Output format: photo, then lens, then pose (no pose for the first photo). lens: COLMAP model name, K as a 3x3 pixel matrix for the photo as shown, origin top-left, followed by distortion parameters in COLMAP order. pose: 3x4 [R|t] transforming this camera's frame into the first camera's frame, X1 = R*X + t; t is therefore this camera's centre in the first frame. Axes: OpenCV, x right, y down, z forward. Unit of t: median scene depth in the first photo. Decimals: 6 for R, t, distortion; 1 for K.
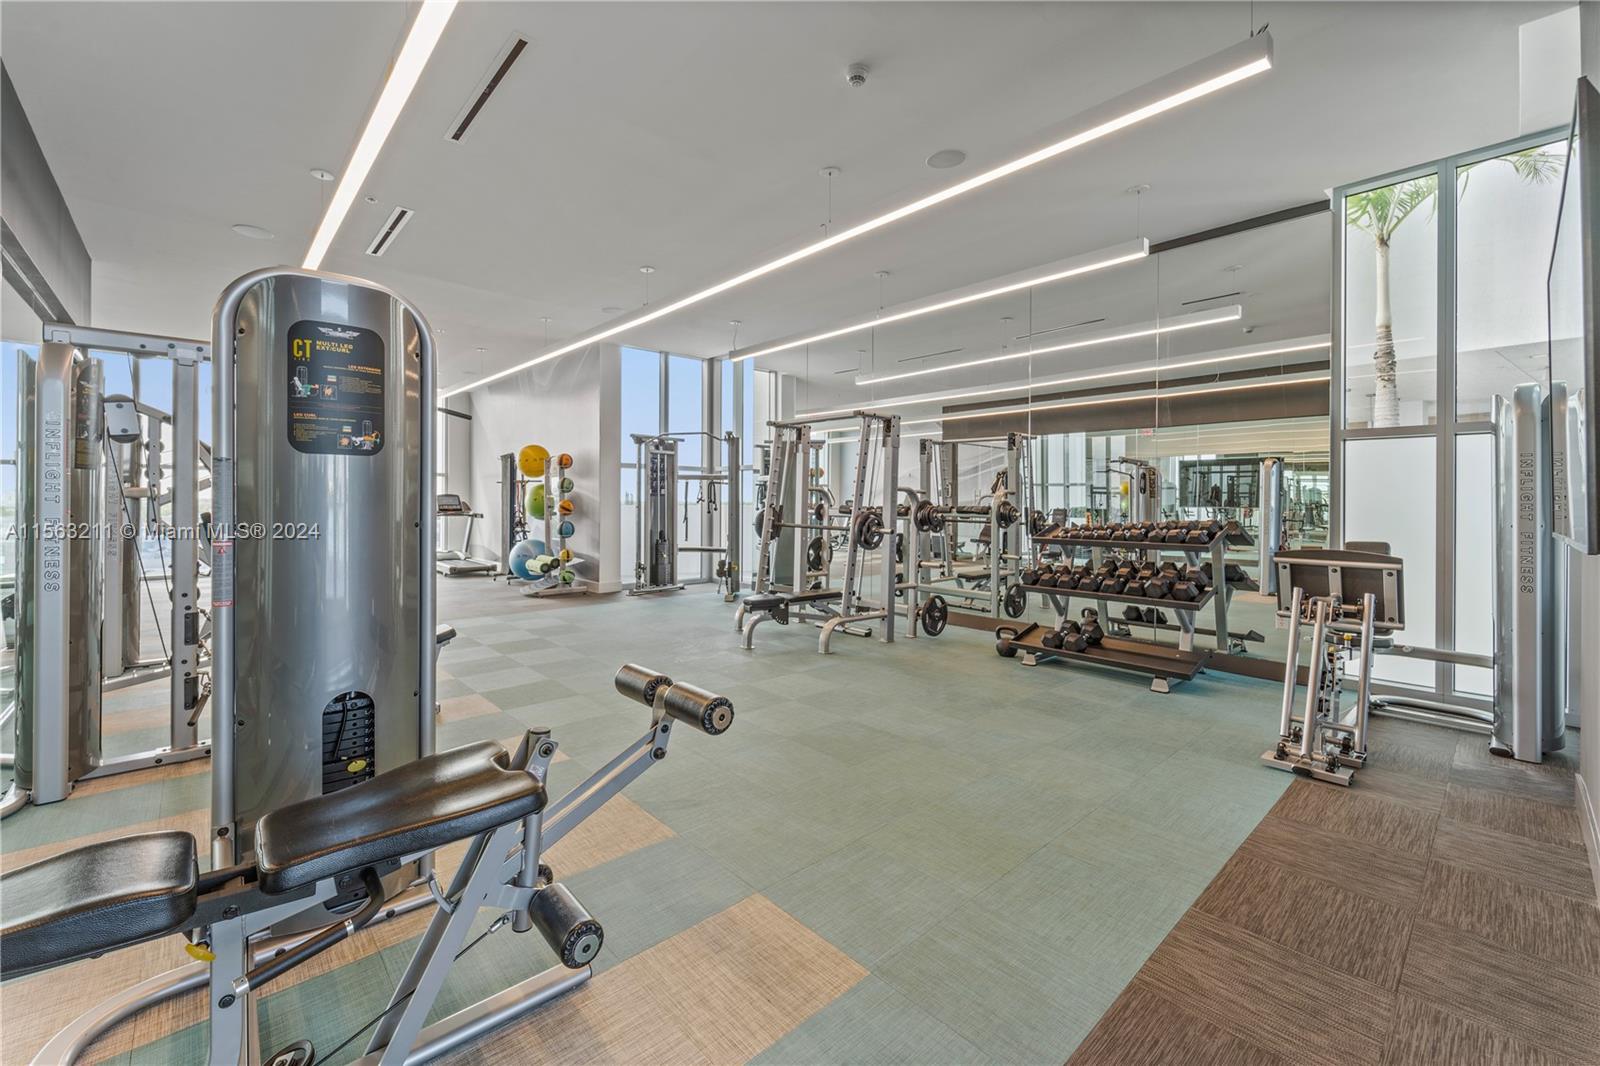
lens RADIAL K [[670.8, 0, 805.6], [0, 670.8, 504.0], [0, 0, 1]] dist [-0.002013, -0.000283]
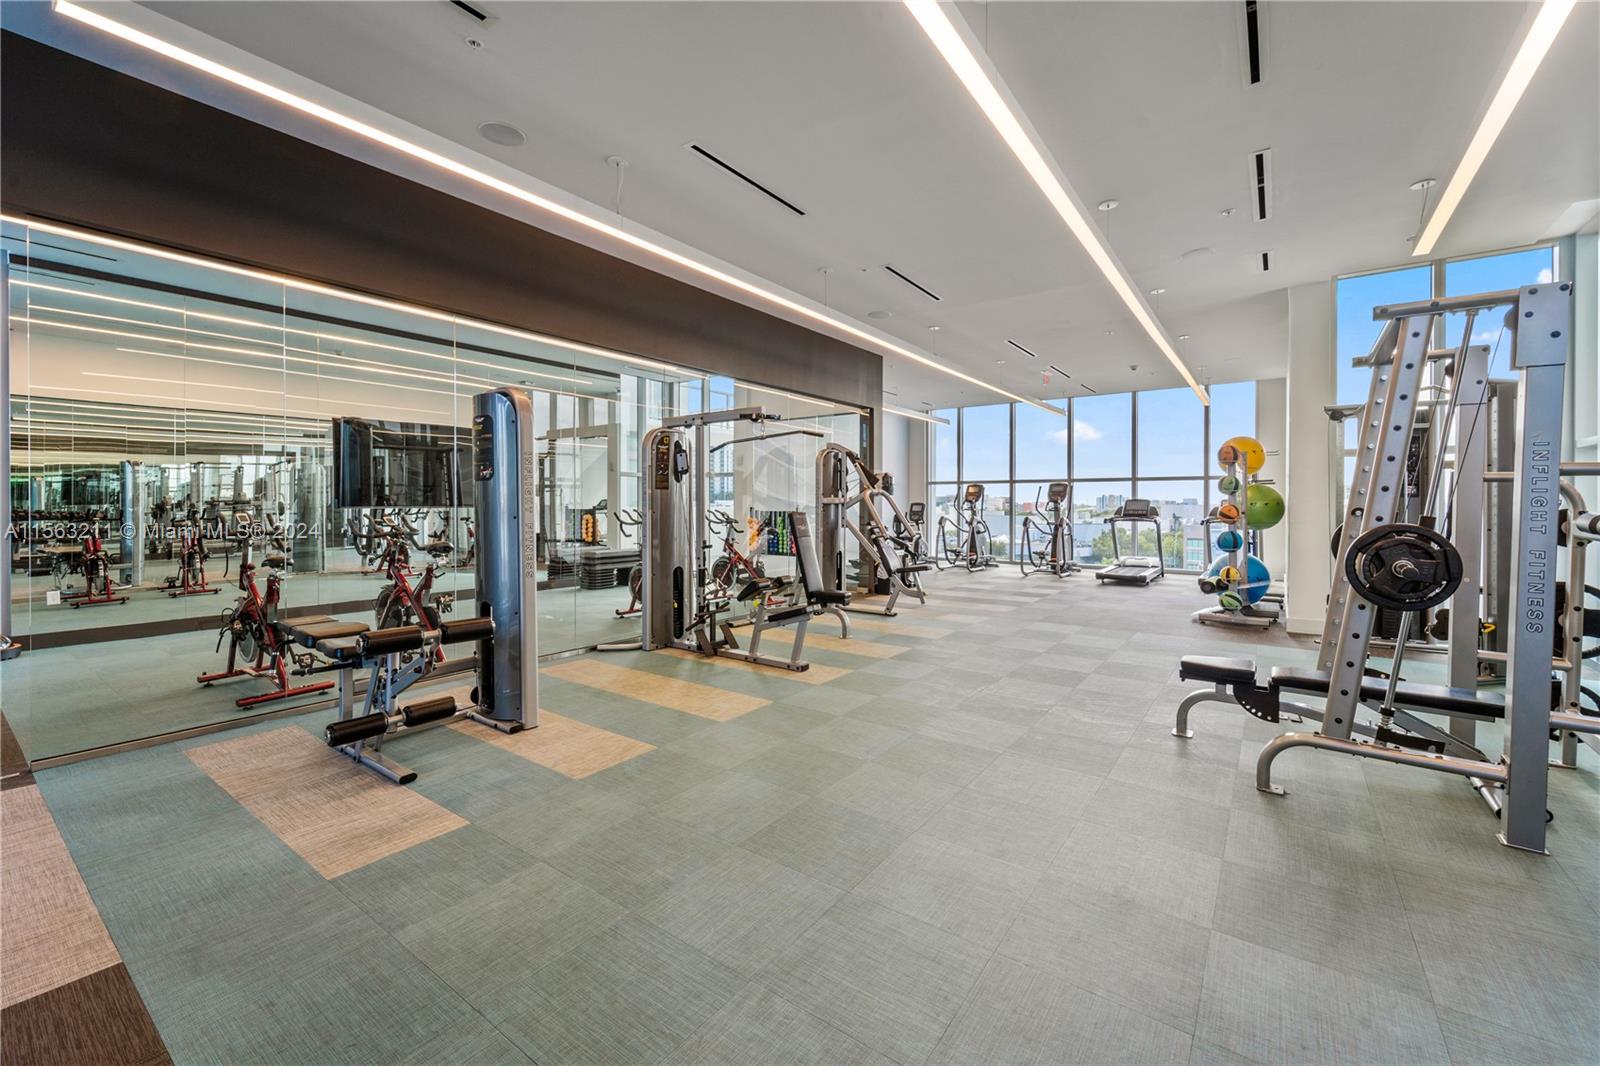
lens RADIAL K [[670.8, 0, 805.6], [0, 670.8, 504.0], [0, 0, 1]] dist [-0.002013, -0.000283]
pose [[0.172863, -0.006710, -0.984923, 1.282825], [-0.002878, 0.999969, -0.007317, 0.006068], [0.984942, 0.004099, 0.172838, 1.432837]]
